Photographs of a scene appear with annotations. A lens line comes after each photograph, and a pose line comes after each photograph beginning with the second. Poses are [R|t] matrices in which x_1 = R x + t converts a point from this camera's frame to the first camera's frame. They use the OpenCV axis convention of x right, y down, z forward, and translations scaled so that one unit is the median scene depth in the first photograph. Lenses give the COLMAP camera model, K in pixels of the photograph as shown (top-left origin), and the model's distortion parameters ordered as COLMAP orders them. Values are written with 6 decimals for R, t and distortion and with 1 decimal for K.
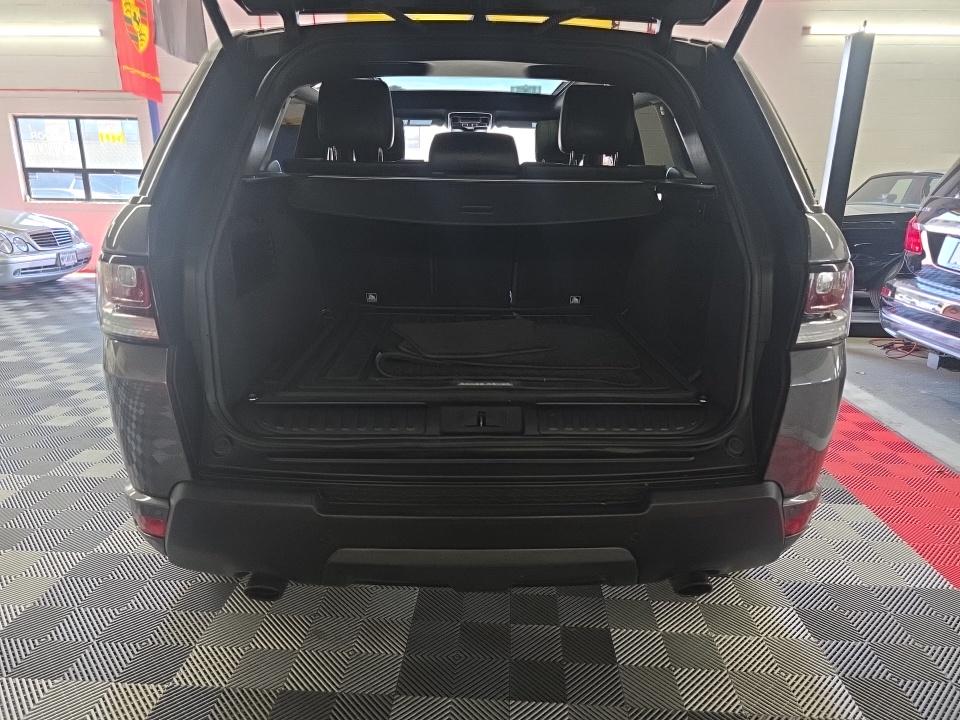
lens RADIAL K [[644.9, 0, 492.4], [0, 644.9, 377.9], [0, 0, 1]] dist [0.055199, -0.040328]
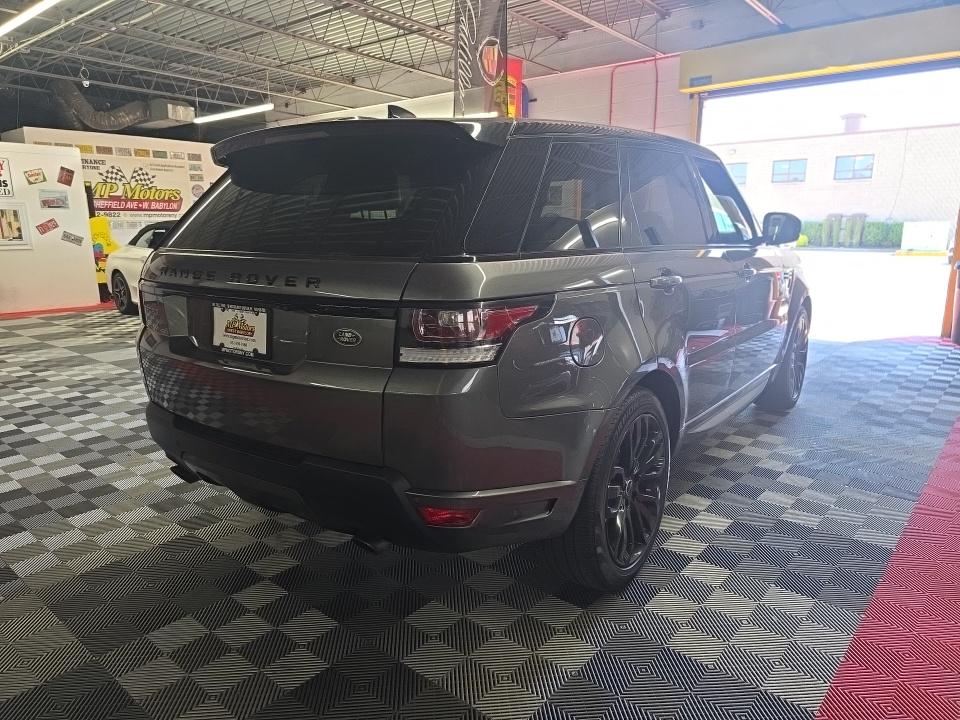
lens RADIAL K [[644.9, 0, 492.4], [0, 644.9, 377.9], [0, 0, 1]] dist [0.055199, -0.040328]
pose [[0.794839, 0.123940, -0.594028, 0.641134], [-0.156548, 0.987665, -0.003399, -0.021633], [0.586279, 0.095695, 0.804437, 0.044766]]
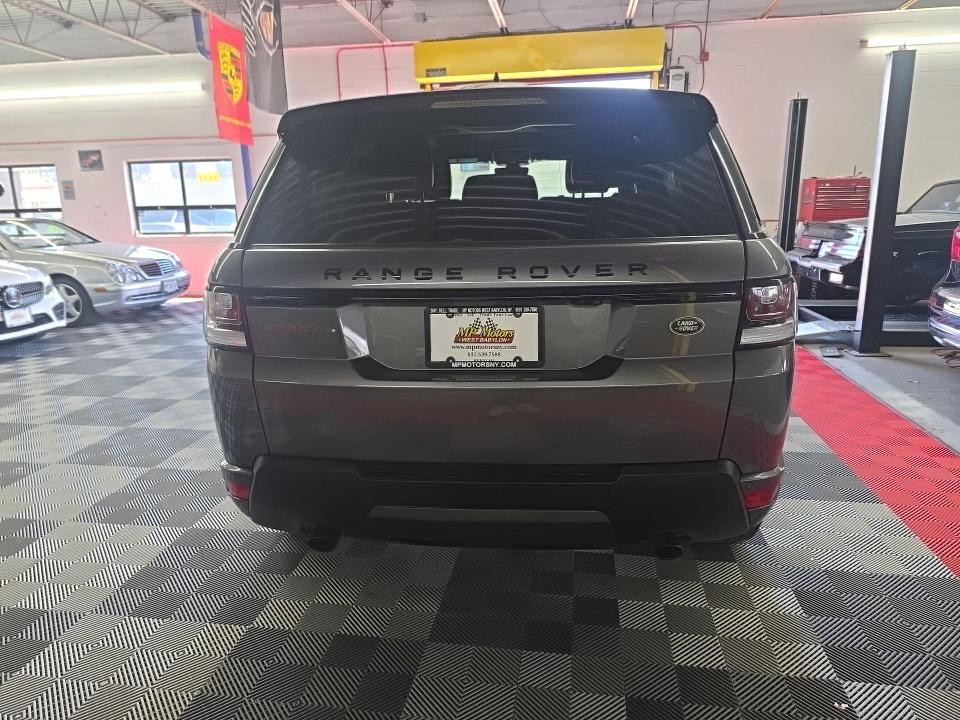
lens RADIAL K [[648.5, 0, 487.7], [0, 648.5, 361.9], [0, 0, 1]] dist [0.055398, -0.057159]
pose [[0.993202, -0.009060, -0.116047, 0.062619], [0.003248, 0.998735, -0.050175, 0.018497], [0.116355, 0.049457, 0.991976, -0.125162]]
